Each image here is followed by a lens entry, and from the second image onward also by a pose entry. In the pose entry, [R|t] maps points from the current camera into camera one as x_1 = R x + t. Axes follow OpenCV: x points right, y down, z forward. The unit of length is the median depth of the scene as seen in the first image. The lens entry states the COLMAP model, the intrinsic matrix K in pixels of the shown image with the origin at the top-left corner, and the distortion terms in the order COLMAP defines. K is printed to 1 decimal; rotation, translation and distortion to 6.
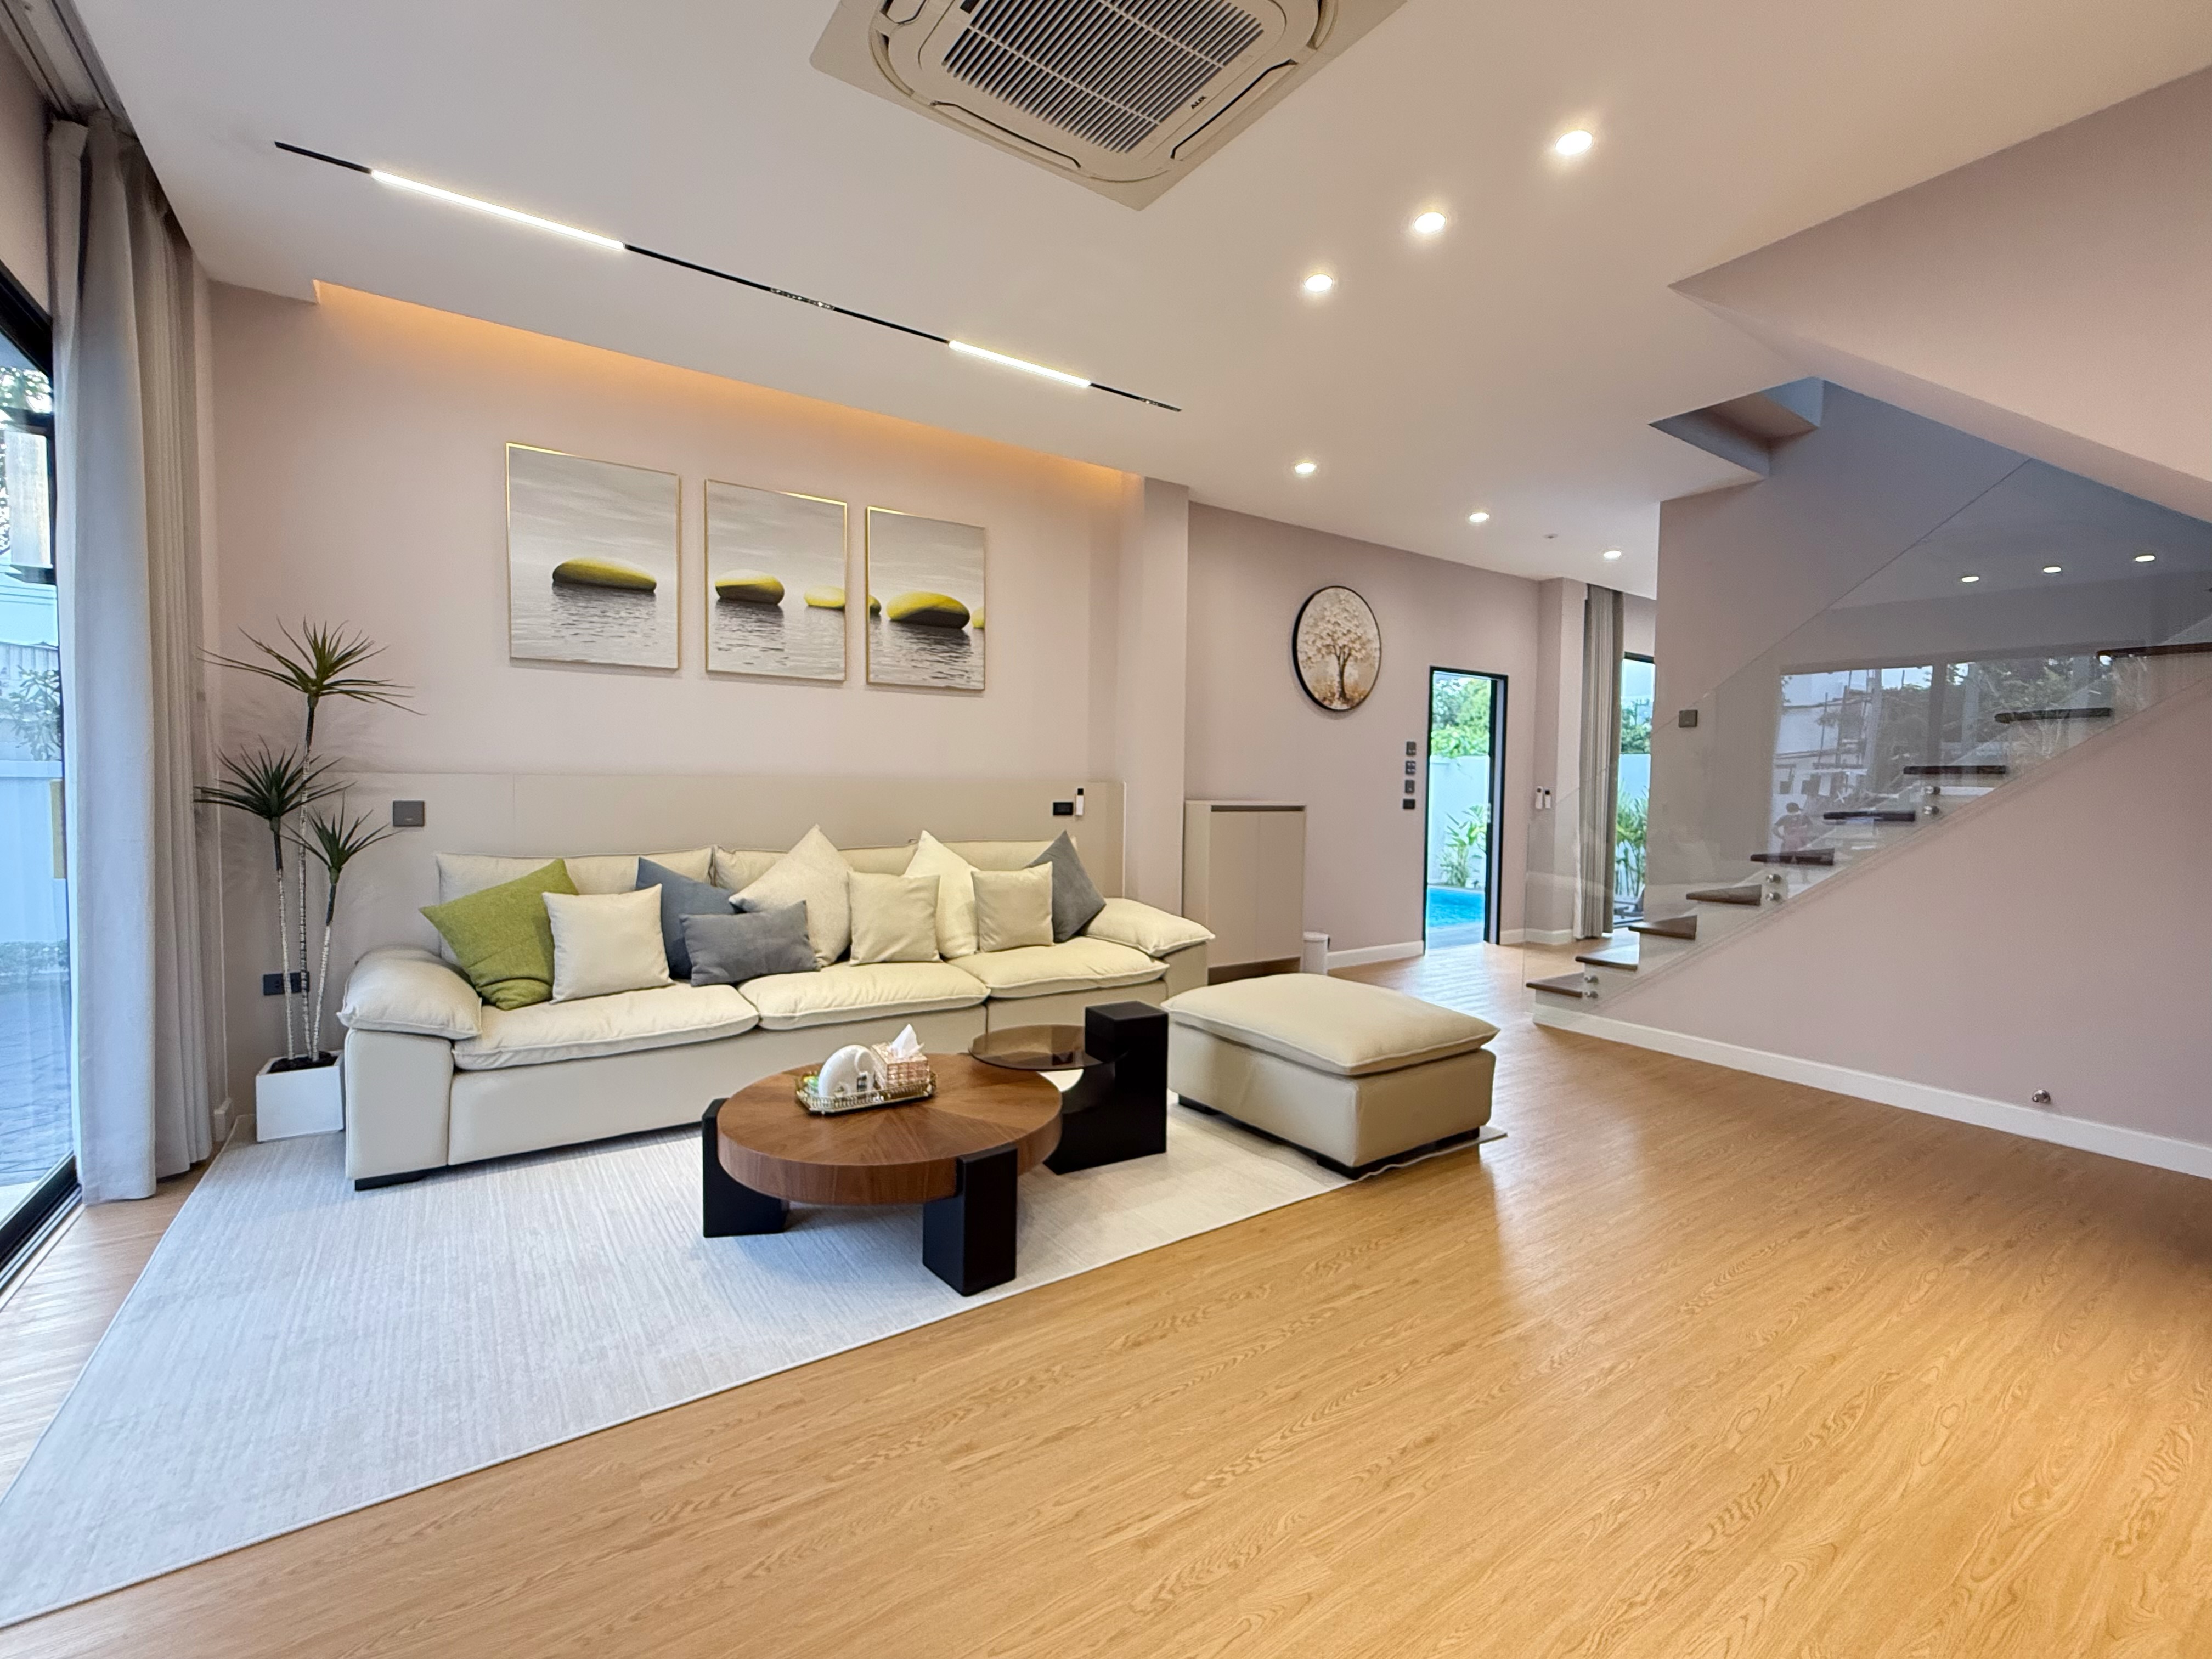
lens RADIAL K [[962.8, 0, 1103.6], [0, 962.8, 823.8], [0, 0, 1]] dist [-0.000104, 0.000551]
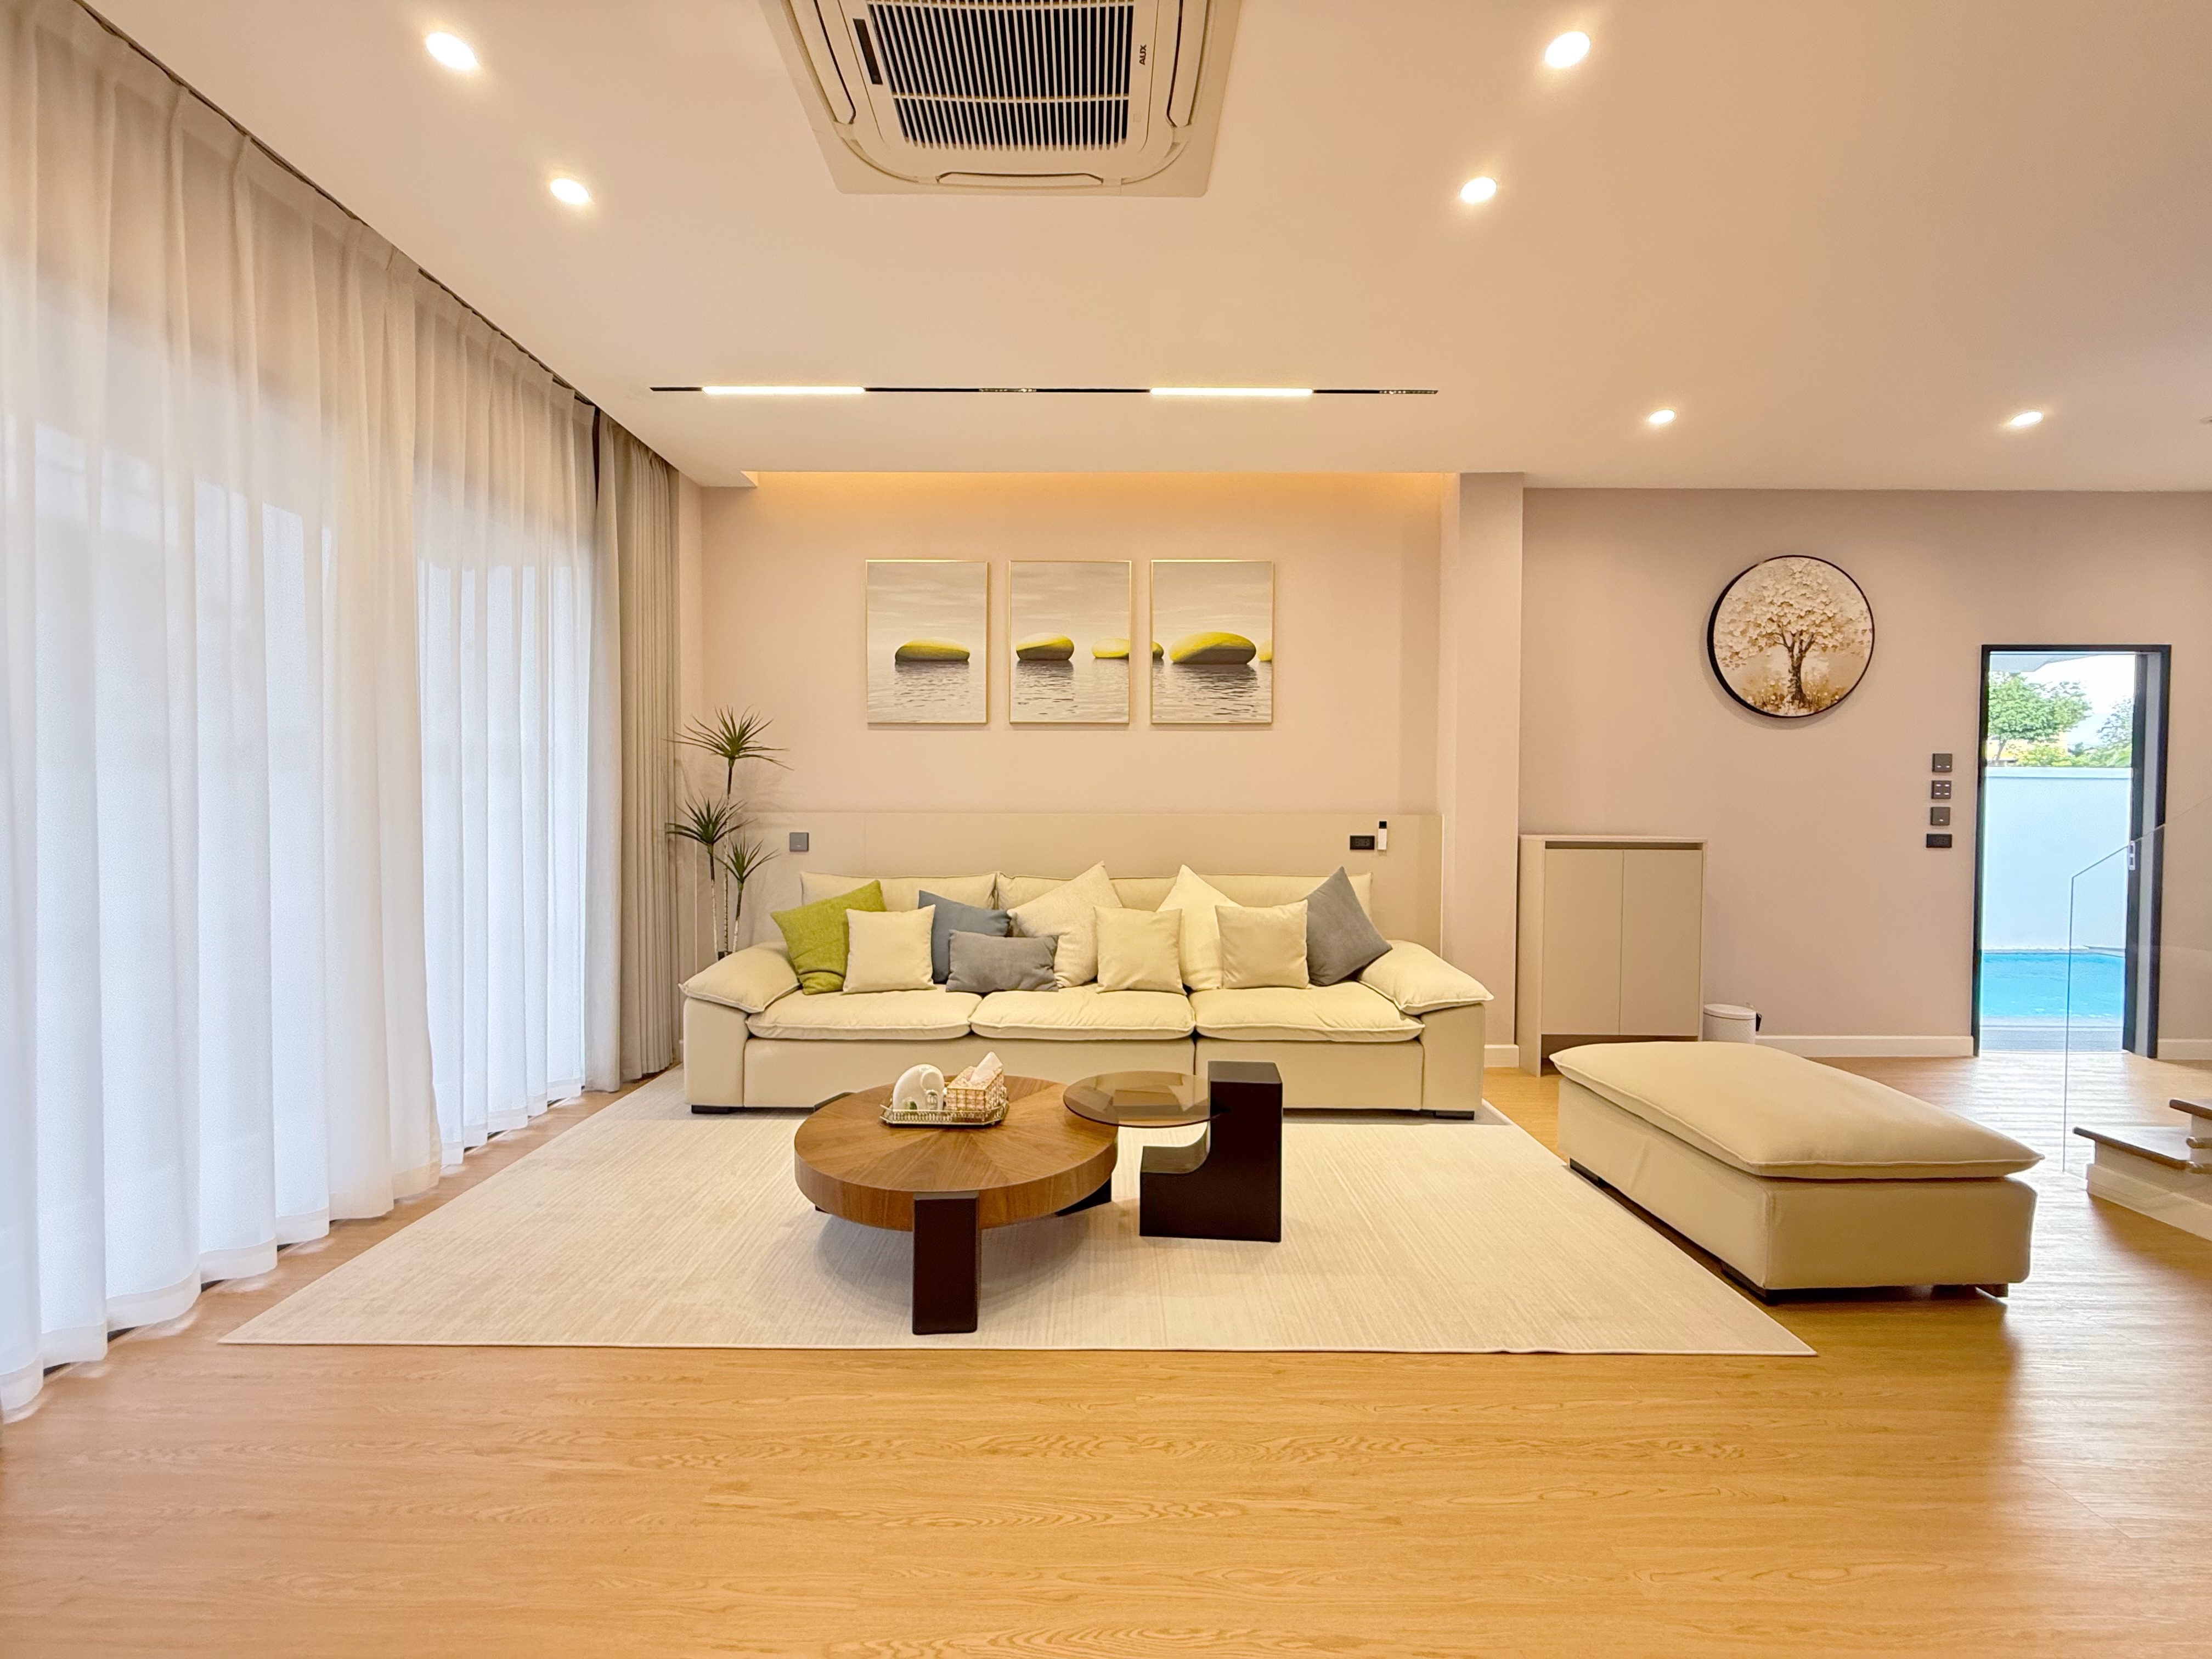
lens RADIAL K [[879.1, 0, 1099.2], [0, 879.1, 824.0], [0, 0, 1]] dist [-0.000109, 0.000335]
pose [[0.823703, 0.000806, -0.567022, 0.281540], [-0.016834, 0.999593, -0.023034, -0.012011], [0.566772, 0.028518, 0.823381, 0.178600]]
